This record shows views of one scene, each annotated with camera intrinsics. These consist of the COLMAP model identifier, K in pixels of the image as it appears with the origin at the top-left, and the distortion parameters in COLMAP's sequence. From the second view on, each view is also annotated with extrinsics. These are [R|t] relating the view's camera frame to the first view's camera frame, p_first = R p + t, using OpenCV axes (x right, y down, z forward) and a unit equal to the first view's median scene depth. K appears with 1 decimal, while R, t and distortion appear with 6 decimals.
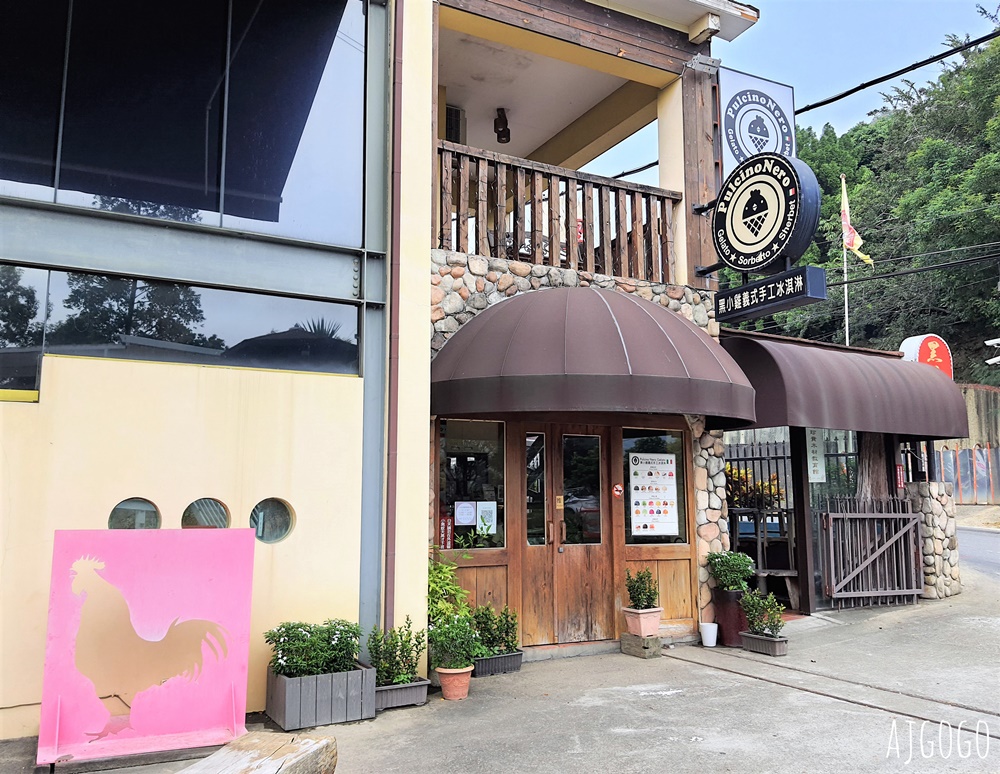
lens RADIAL K [[830.5, 0, 498.1], [0, 830.5, 388.4], [0, 0, 1]] dist [0.013751, 0.001512]
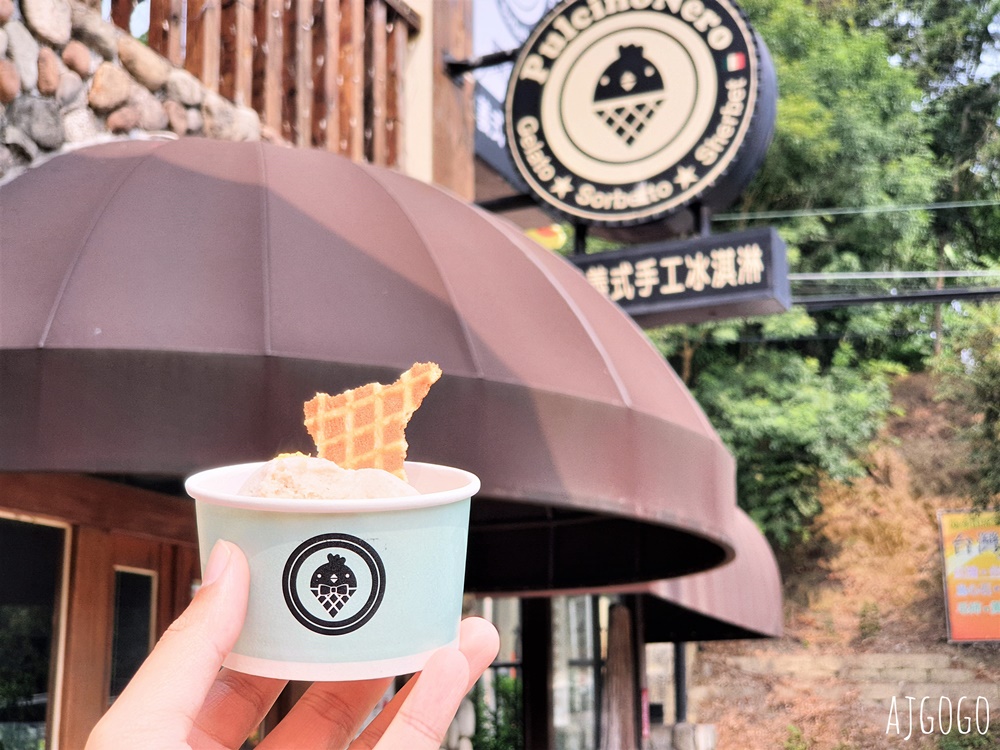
lens RADIAL K [[1525.9, 0, 500.4], [0, 1525.9, 375.9], [0, 0, 1]] dist [0.030483, 0.000000]
pose [[0.773345, 0.144139, 0.617383, -0.211546], [-0.073572, 0.987637, -0.138423, 0.048570], [-0.629703, 0.061627, 0.774388, 0.434881]]
